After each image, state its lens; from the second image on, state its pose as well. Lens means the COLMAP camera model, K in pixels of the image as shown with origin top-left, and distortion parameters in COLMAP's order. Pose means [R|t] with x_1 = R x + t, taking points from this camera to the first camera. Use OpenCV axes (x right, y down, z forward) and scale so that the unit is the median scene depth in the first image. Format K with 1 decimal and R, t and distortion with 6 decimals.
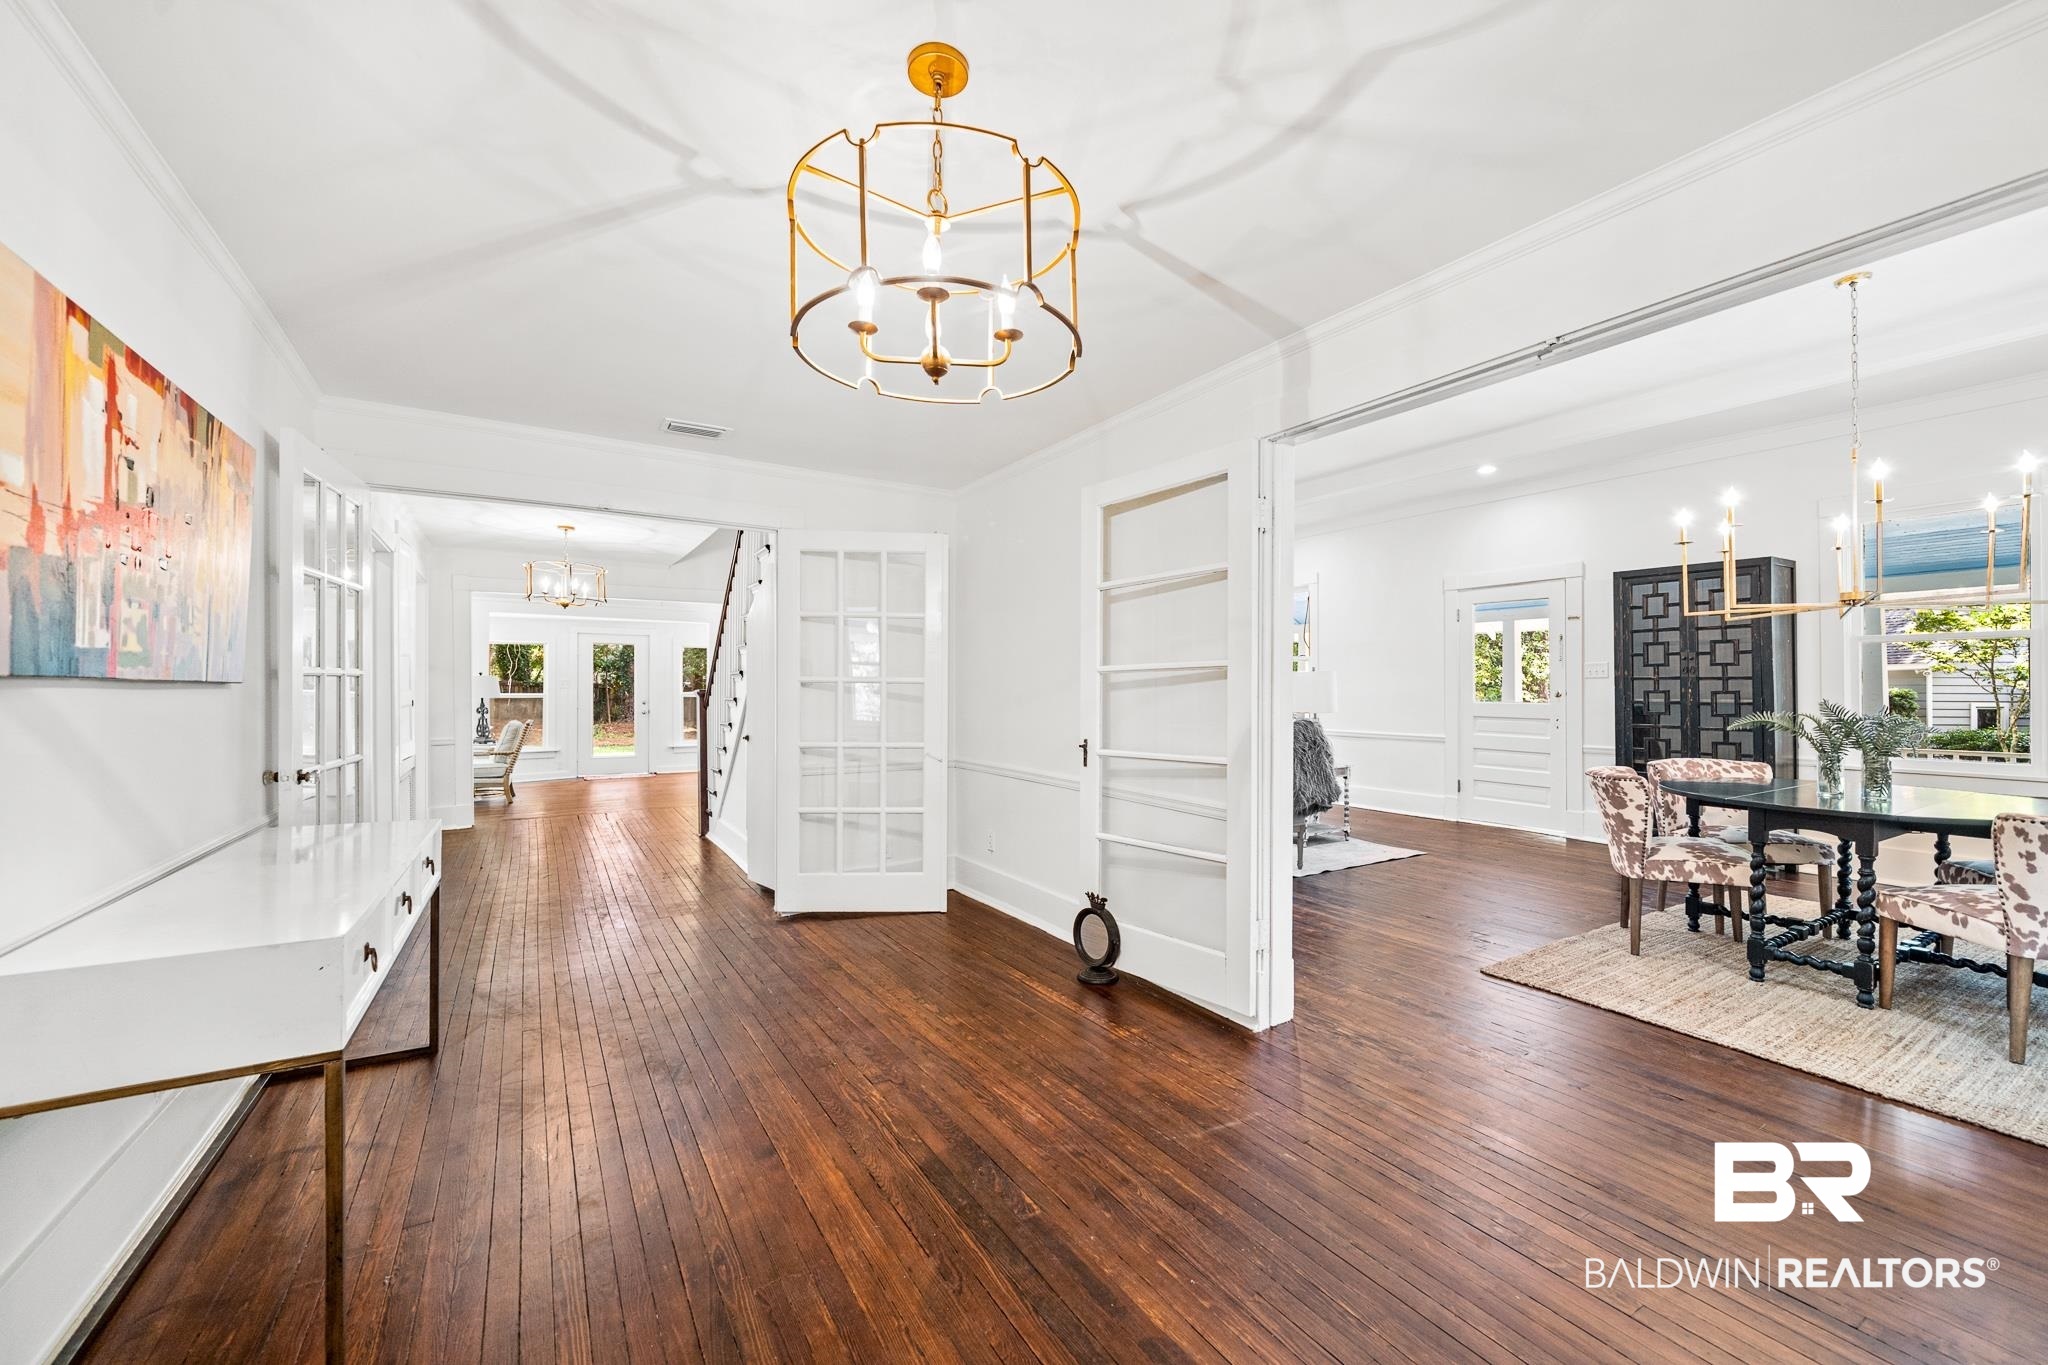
lens RADIAL K [[810.7, 0, 1037.6], [0, 810.7, 681.9], [0, 0, 1]] dist [-0.000983, -0.001047]
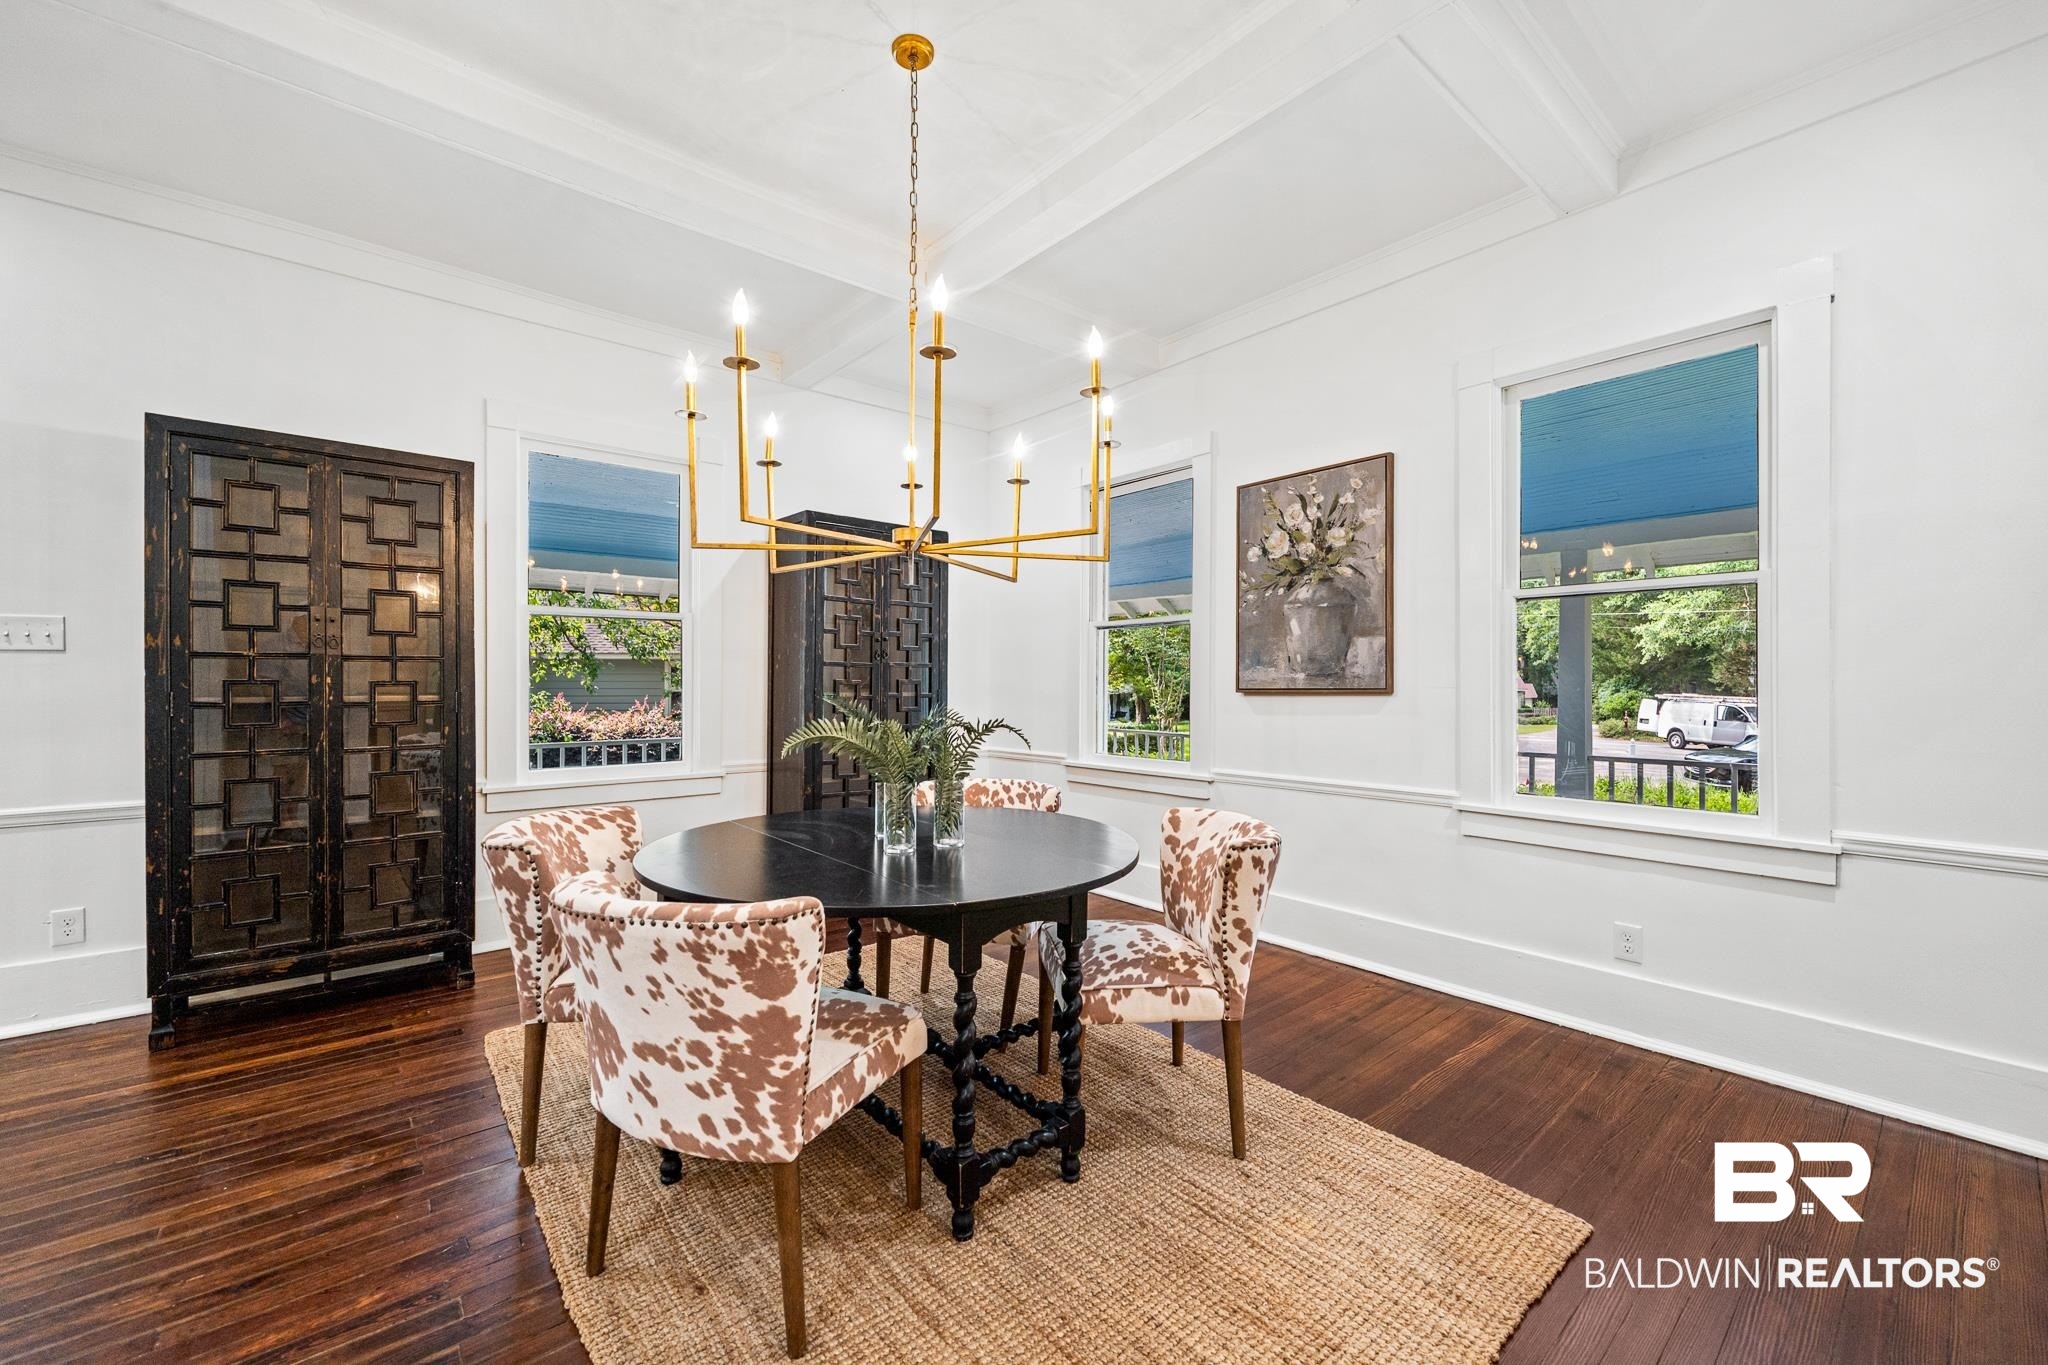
lens RADIAL K [[810.7, 0, 984.1], [0, 810.7, 682.1], [0, 0, 1]] dist [-0.000983, -0.001047]
pose [[-0.136991, -0.004765, 0.990561, 0.337354], [-0.010346, 0.999941, 0.003379, 0.008517], [-0.990518, -0.009785, -0.137032, 0.969140]]
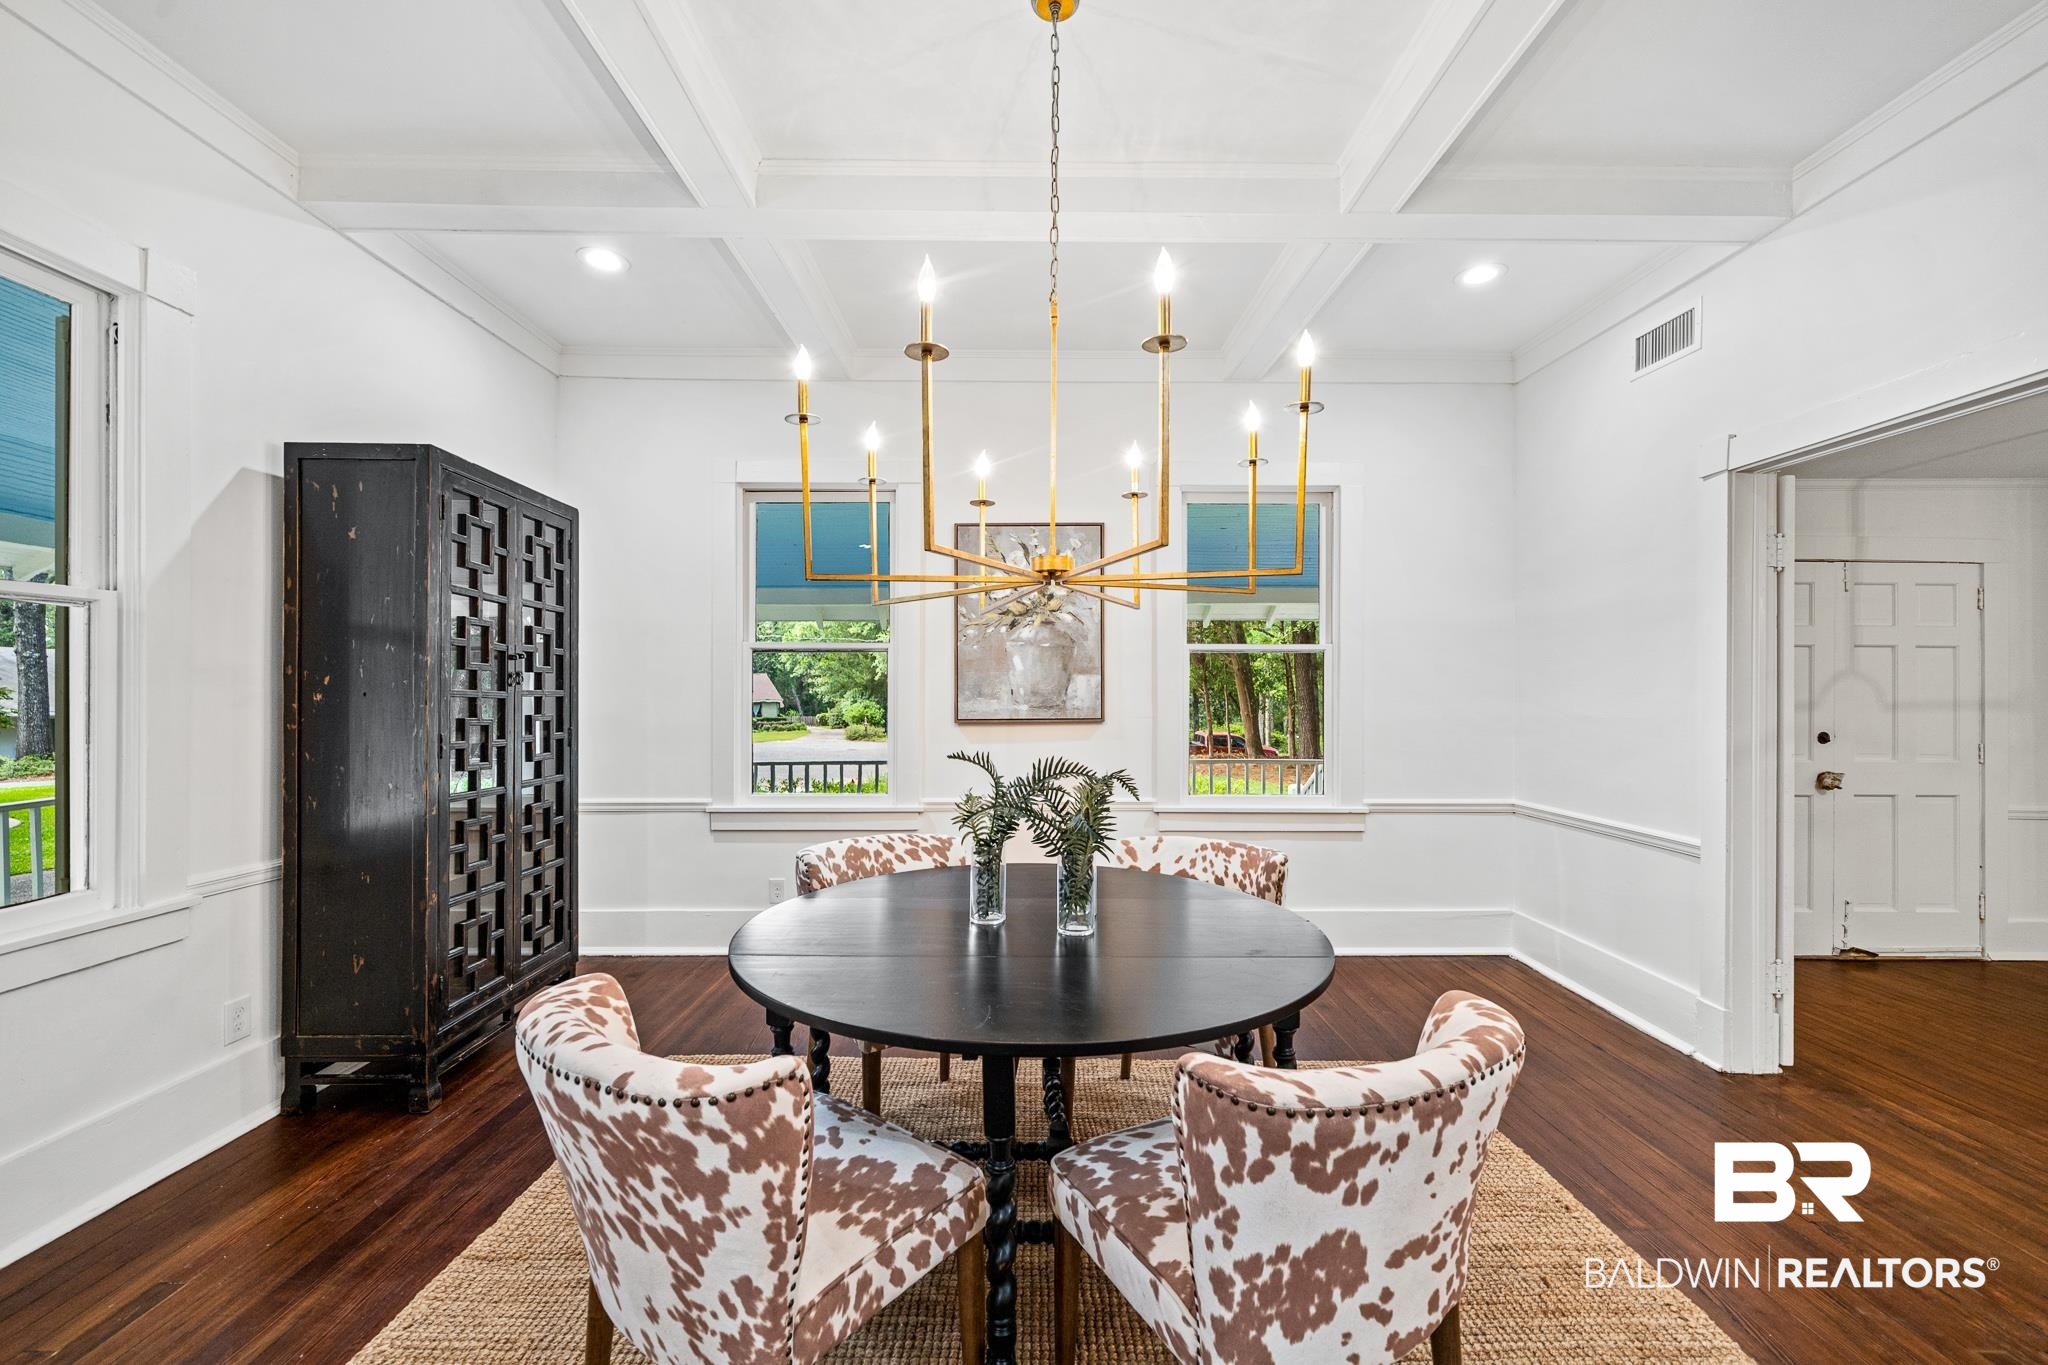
lens RADIAL K [[810.7, 0, 1078.3], [0, 810.7, 697.0], [0, 0, 1]] dist [-0.000983, -0.001047]
pose [[-0.859812, -0.005114, 0.510585, 0.649416], [-0.008369, 0.999957, -0.004078, -0.010288], [-0.510542, -0.007780, -0.859818, 1.364023]]
